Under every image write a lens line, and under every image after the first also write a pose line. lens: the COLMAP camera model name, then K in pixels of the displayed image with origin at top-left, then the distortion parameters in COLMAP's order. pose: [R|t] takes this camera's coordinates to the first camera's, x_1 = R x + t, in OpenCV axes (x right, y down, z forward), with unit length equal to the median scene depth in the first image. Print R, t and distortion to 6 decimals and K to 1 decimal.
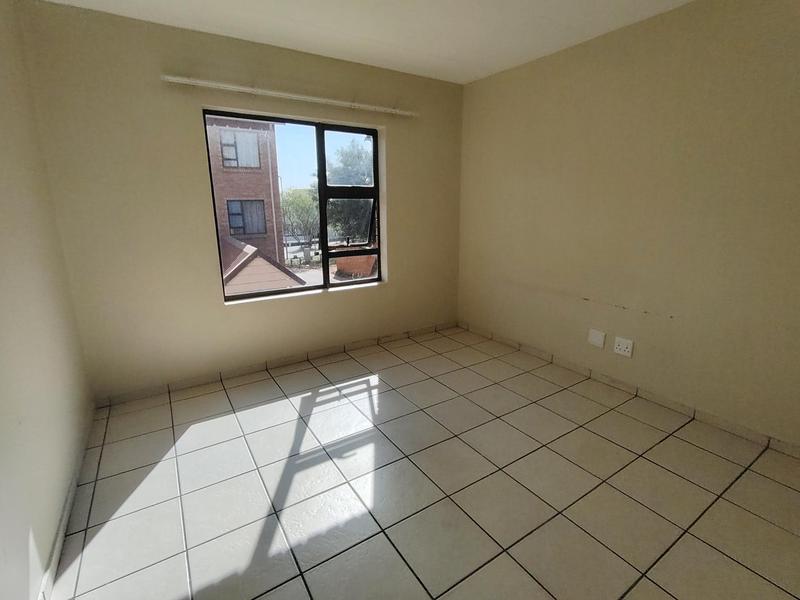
lens RADIAL K [[386.8, 0, 406.6], [0, 386.8, 297.8], [0, 0, 1]] dist [-0.005850, 0.004769]
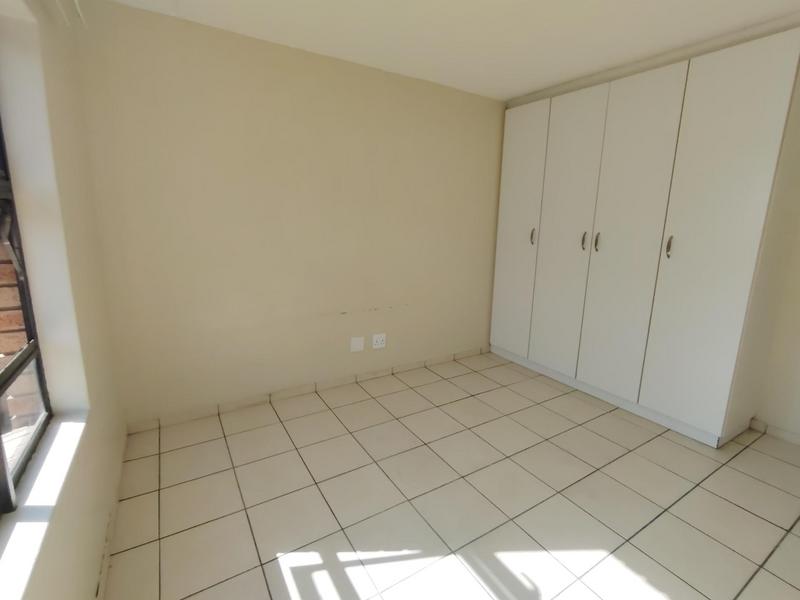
lens RADIAL K [[386.8, 0, 406.4], [0, 386.8, 298.5], [0, 0, 1]] dist [-0.005850, 0.004769]
pose [[0.017925, -0.210473, 0.977435, -0.561133], [0.216758, 0.955161, 0.201702, -0.216230], [-0.976061, 0.208251, 0.062743, 0.809236]]
